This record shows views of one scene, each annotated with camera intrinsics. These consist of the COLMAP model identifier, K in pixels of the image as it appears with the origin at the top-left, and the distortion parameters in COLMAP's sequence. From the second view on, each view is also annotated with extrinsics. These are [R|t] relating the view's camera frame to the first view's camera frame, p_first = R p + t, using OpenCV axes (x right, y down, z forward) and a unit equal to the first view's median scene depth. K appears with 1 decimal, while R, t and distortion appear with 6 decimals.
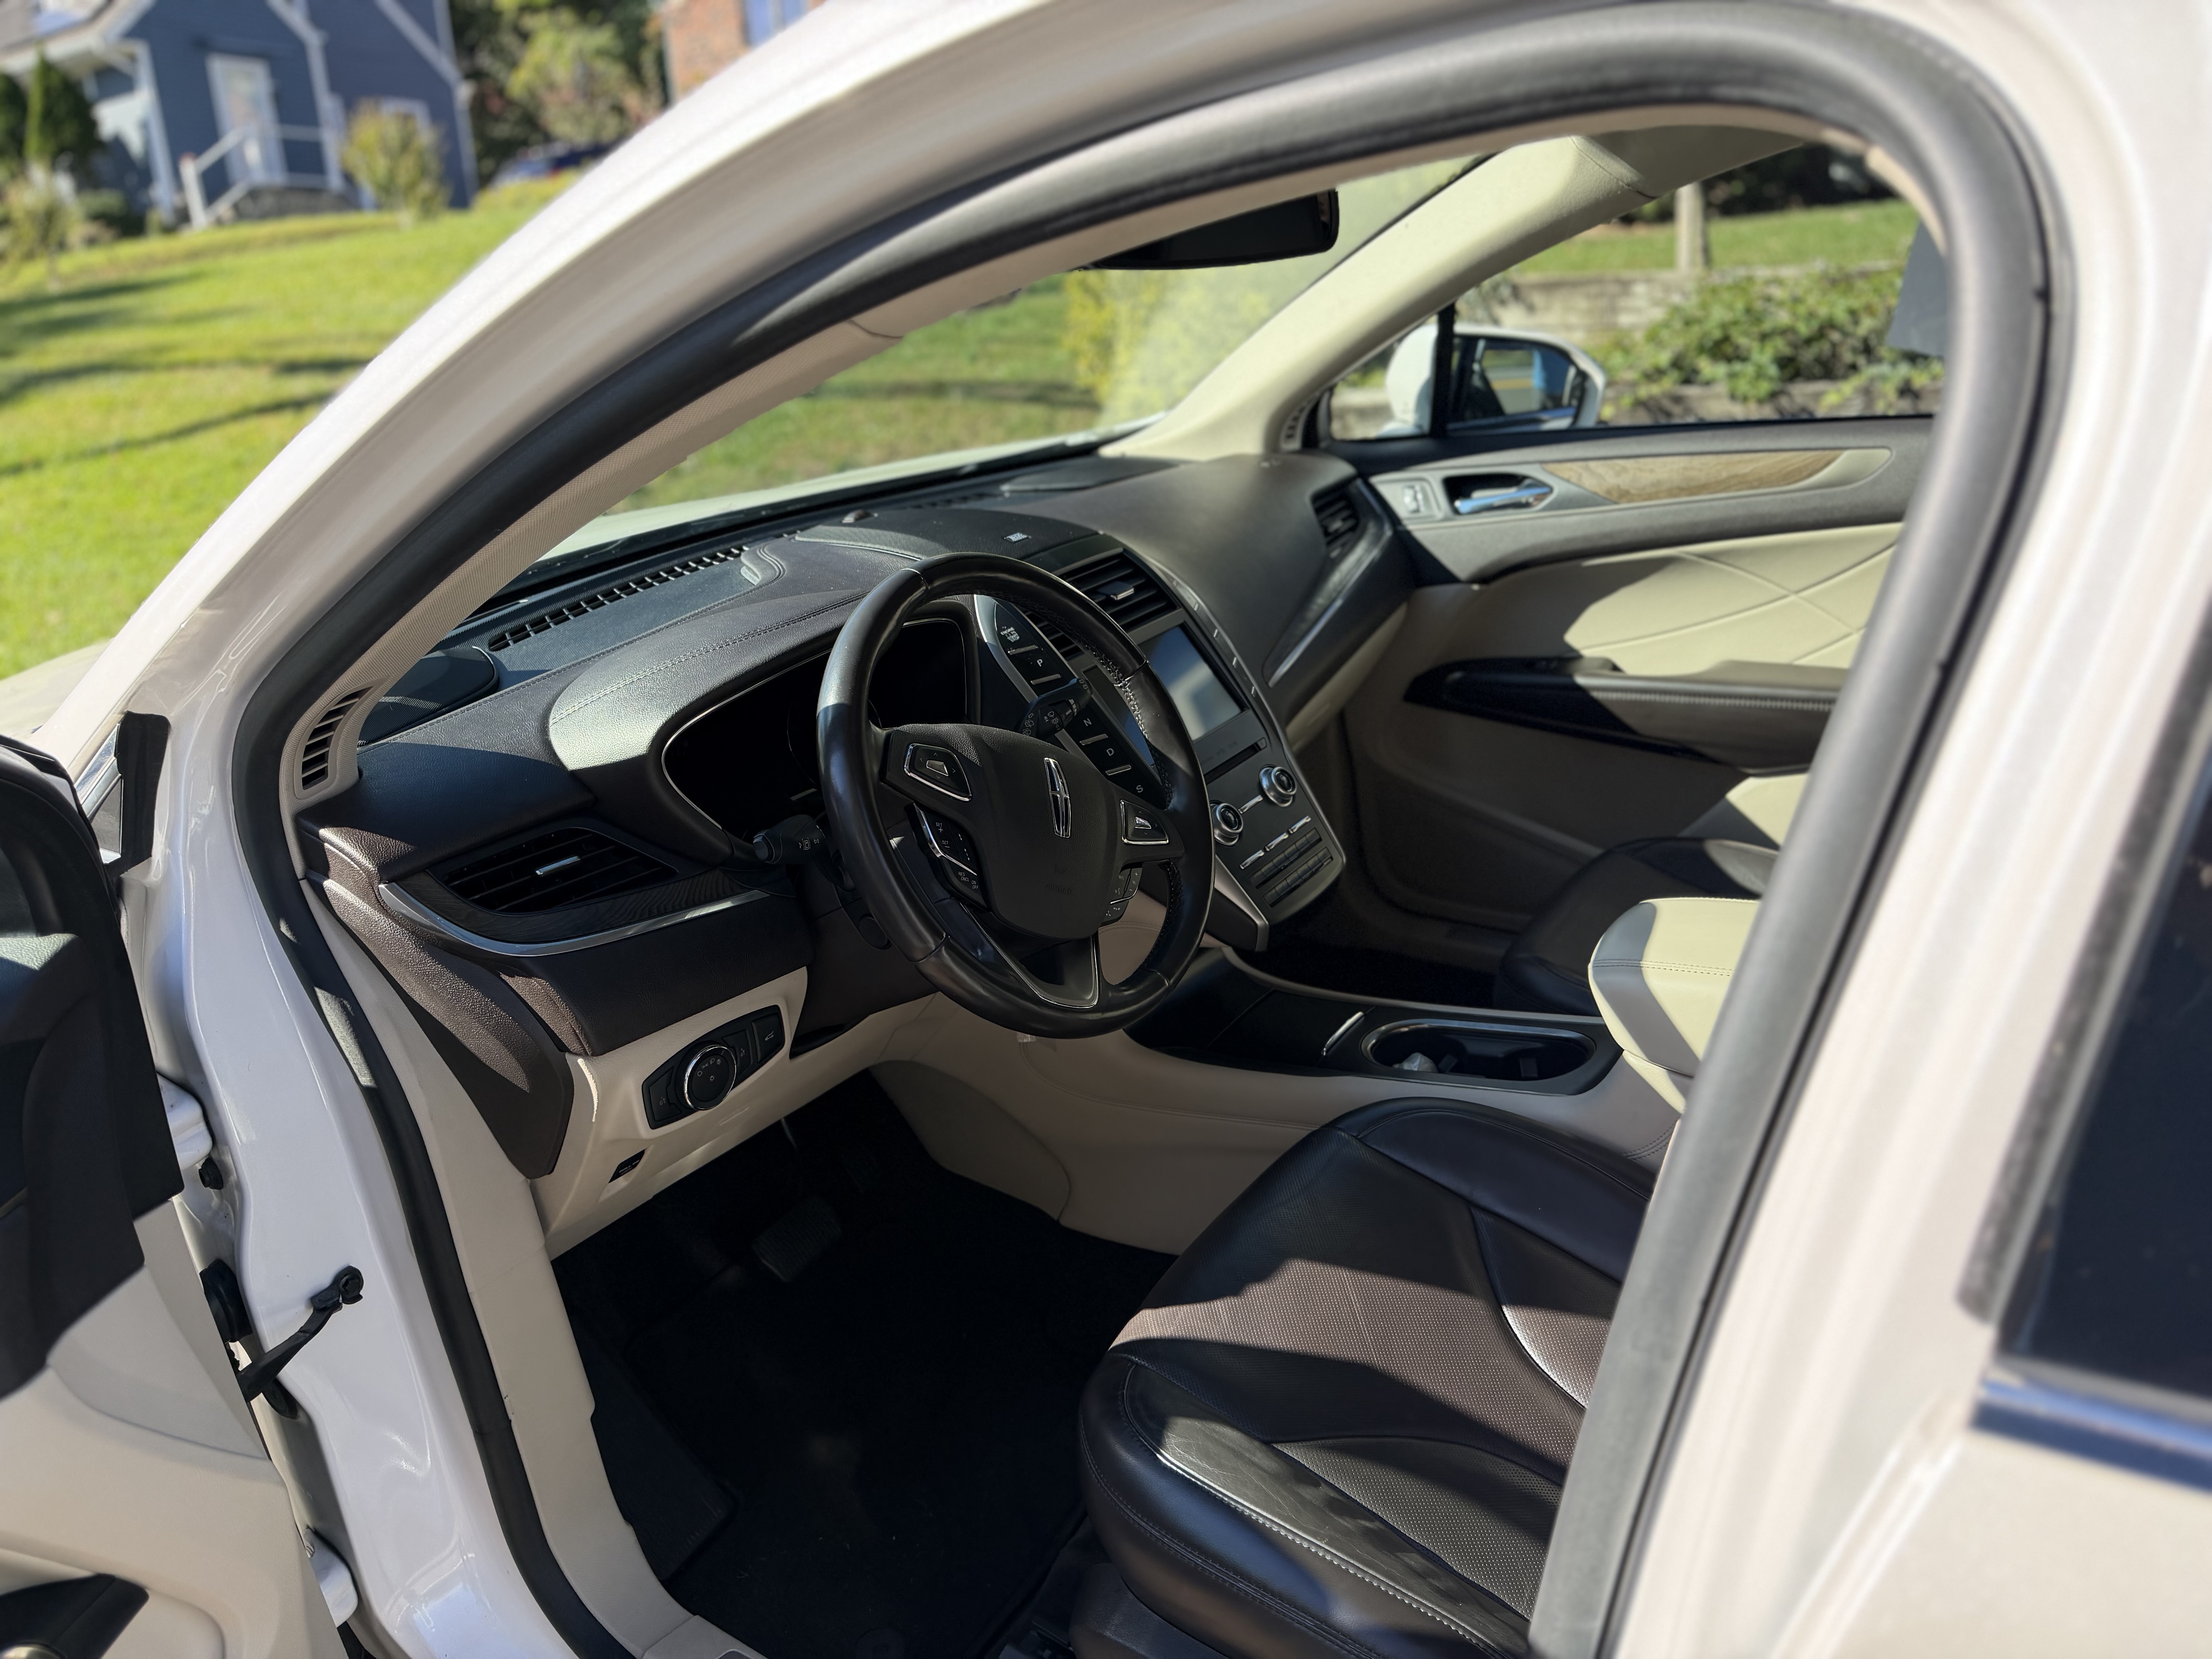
lens RADIAL K [[1497.2, 0, 1106.0], [0, 1497.2, 829.5], [0, 0, 1]] dist [0.145556, -0.347137]
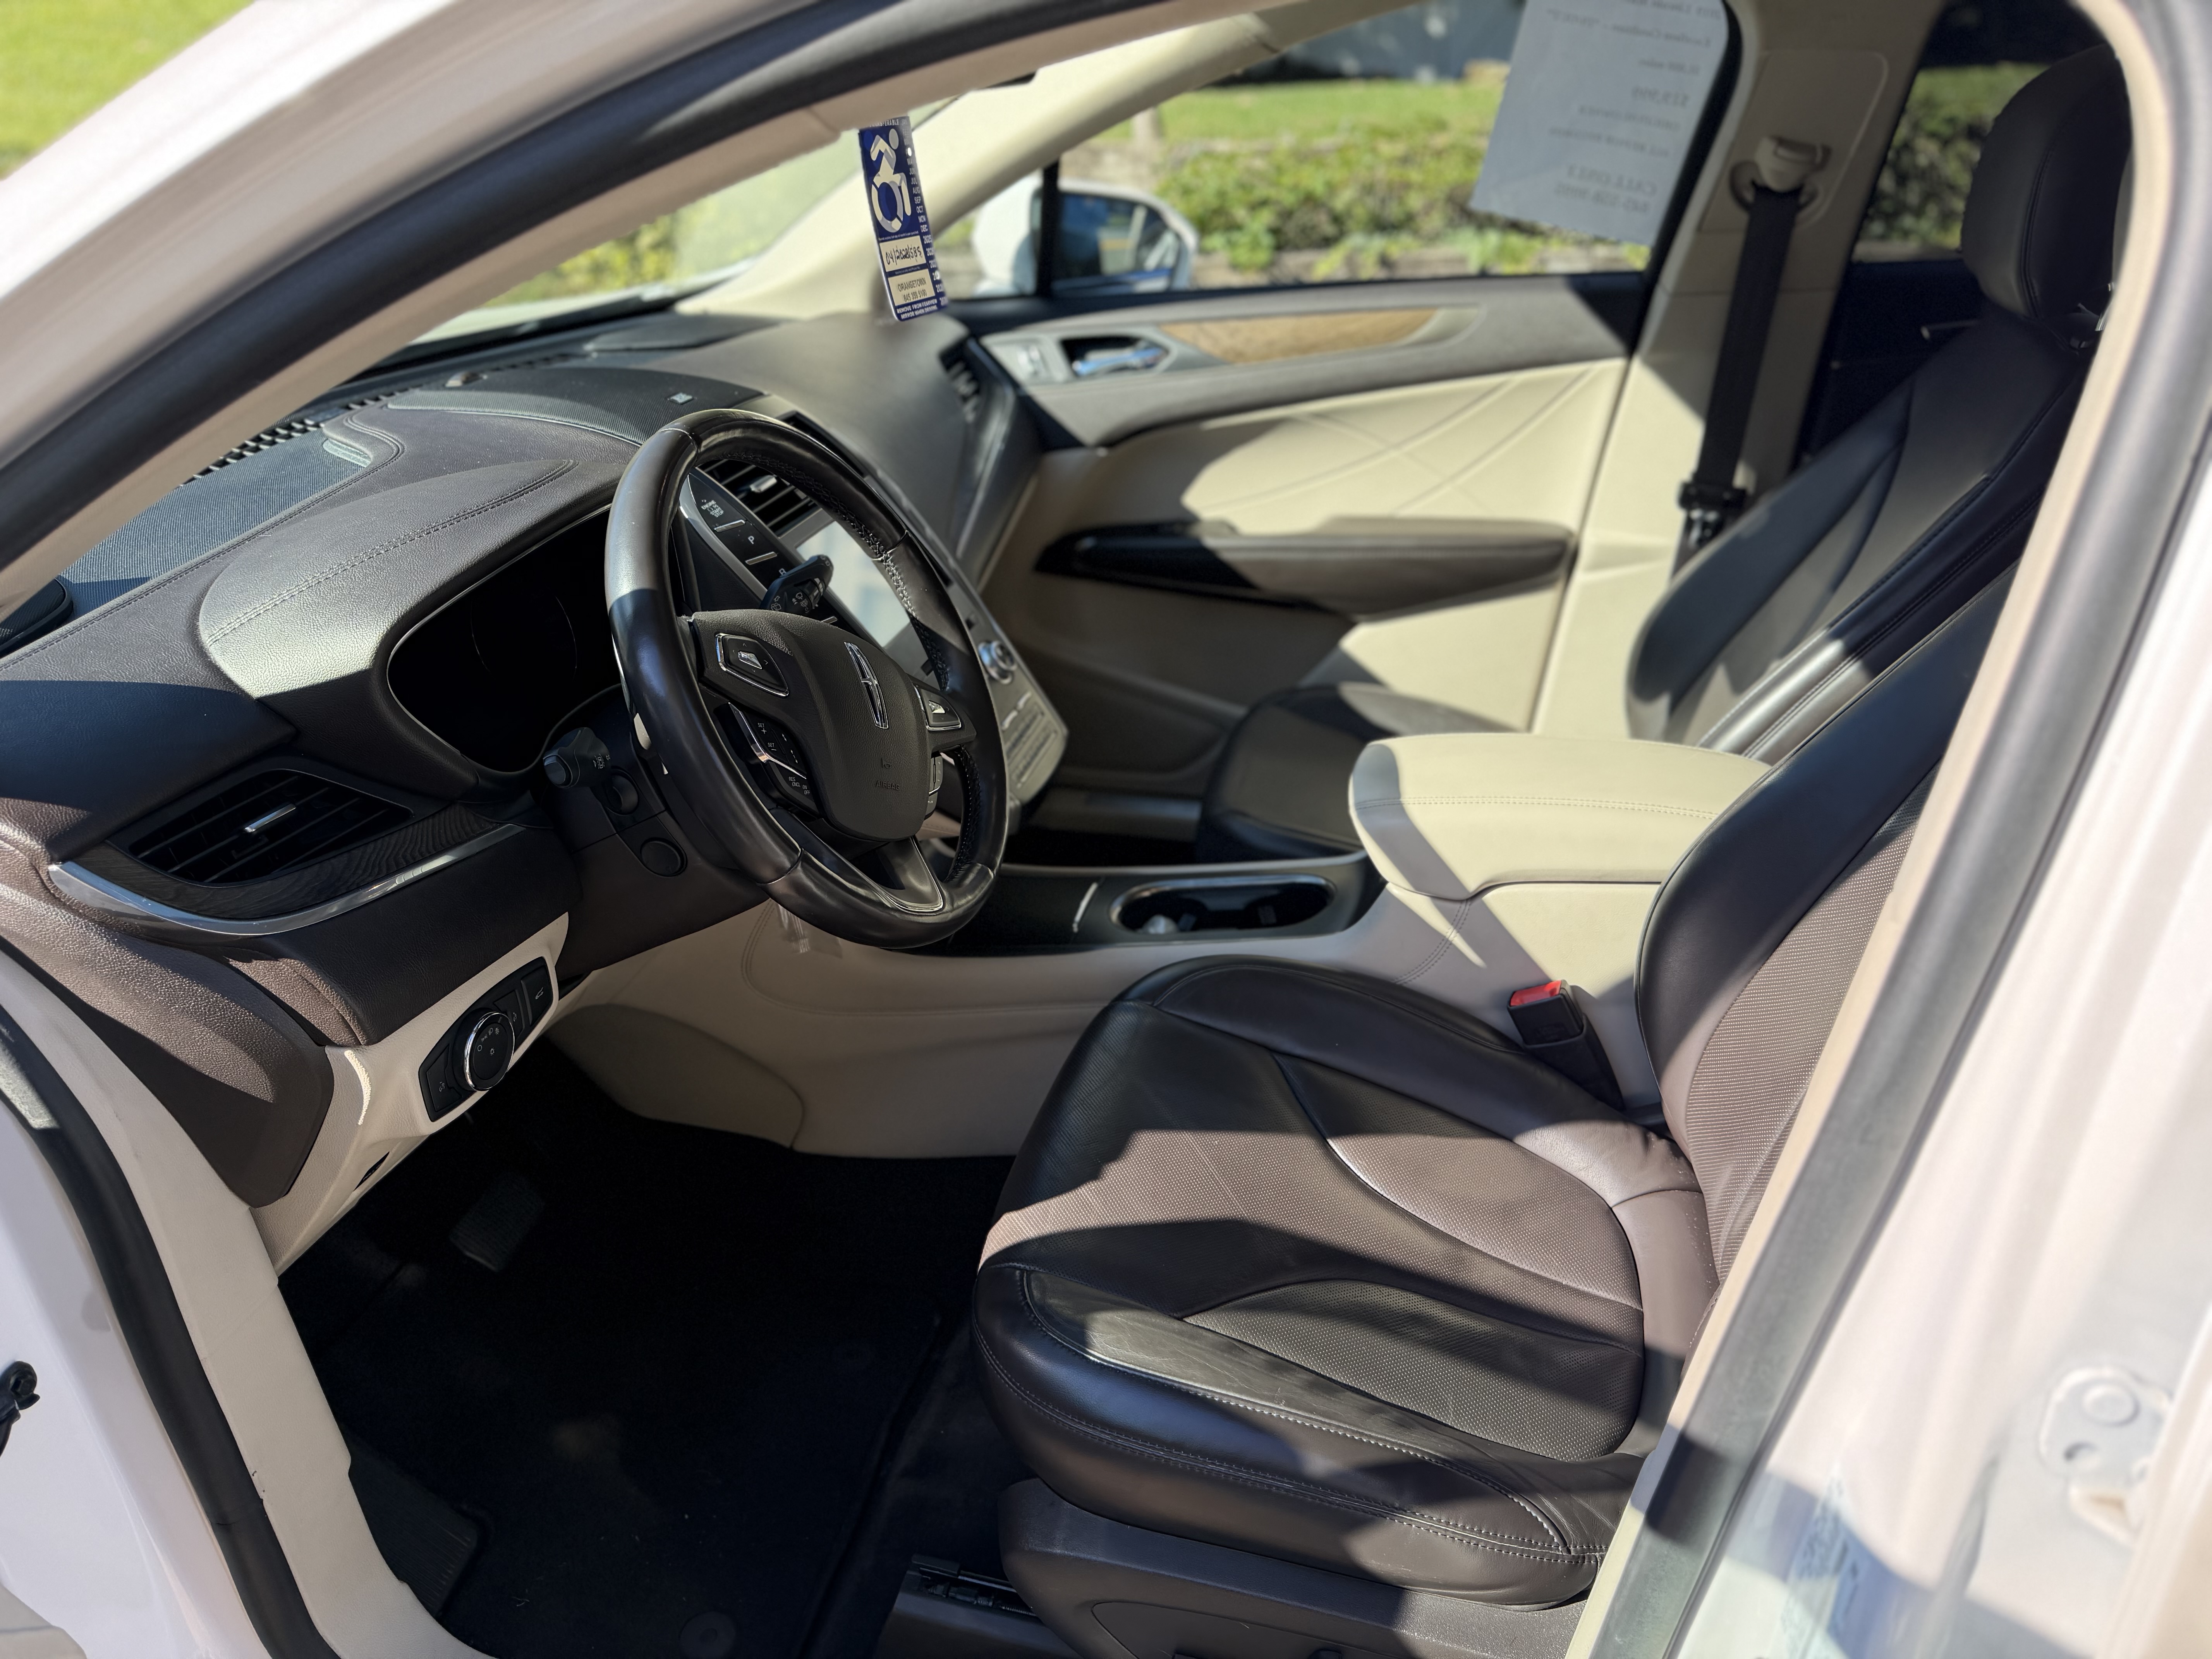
lens RADIAL K [[1509.1, 0, 1106.0], [0, 1509.1, 829.5], [0, 0, 1]] dist [0.072389, -0.106660]
pose [[0.932643, -0.111949, 0.342994, -0.169845], [0.086225, 0.992256, 0.089404, -0.003133], [-0.350346, -0.053807, 0.935073, 0.072538]]
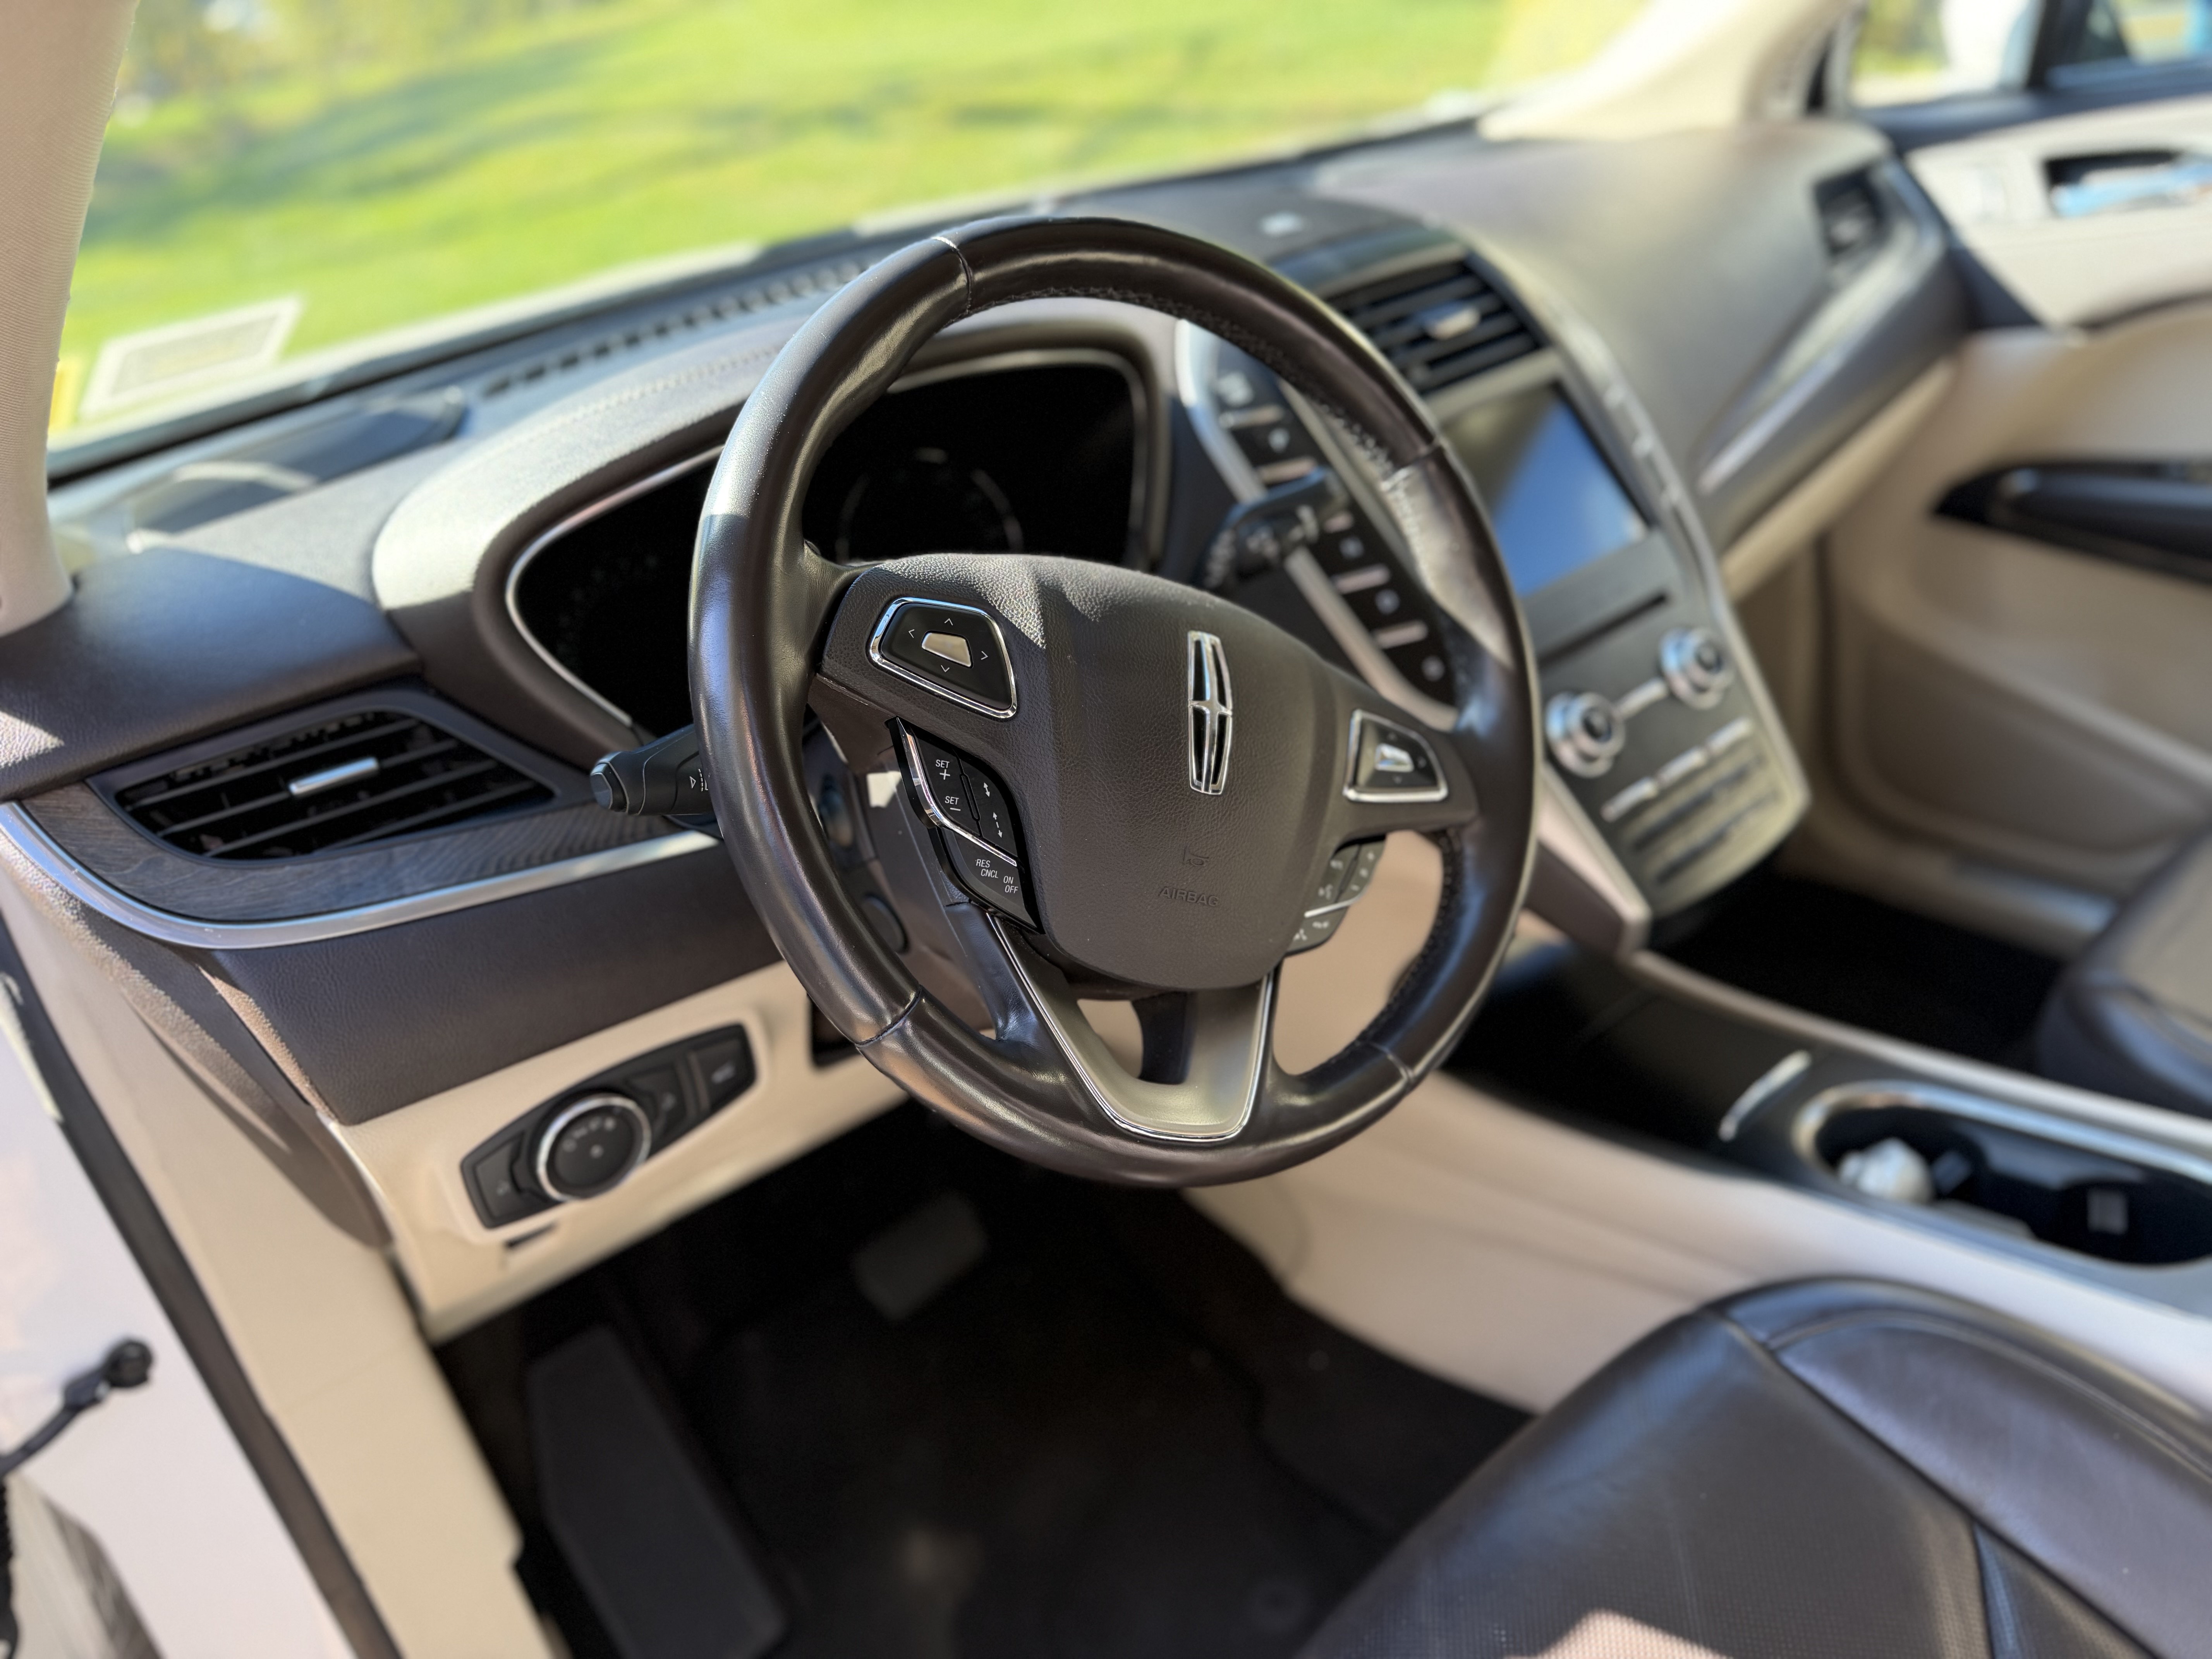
lens RADIAL K [[1509.1, 0, 1106.0], [0, 1509.1, 829.5], [0, 0, 1]] dist [0.072389, -0.106660]
pose [[0.963725, 0.089276, -0.251523, 0.051458], [-0.053753, 0.988010, 0.144728, -0.041967], [0.261428, -0.125958, 0.956969, 0.383441]]
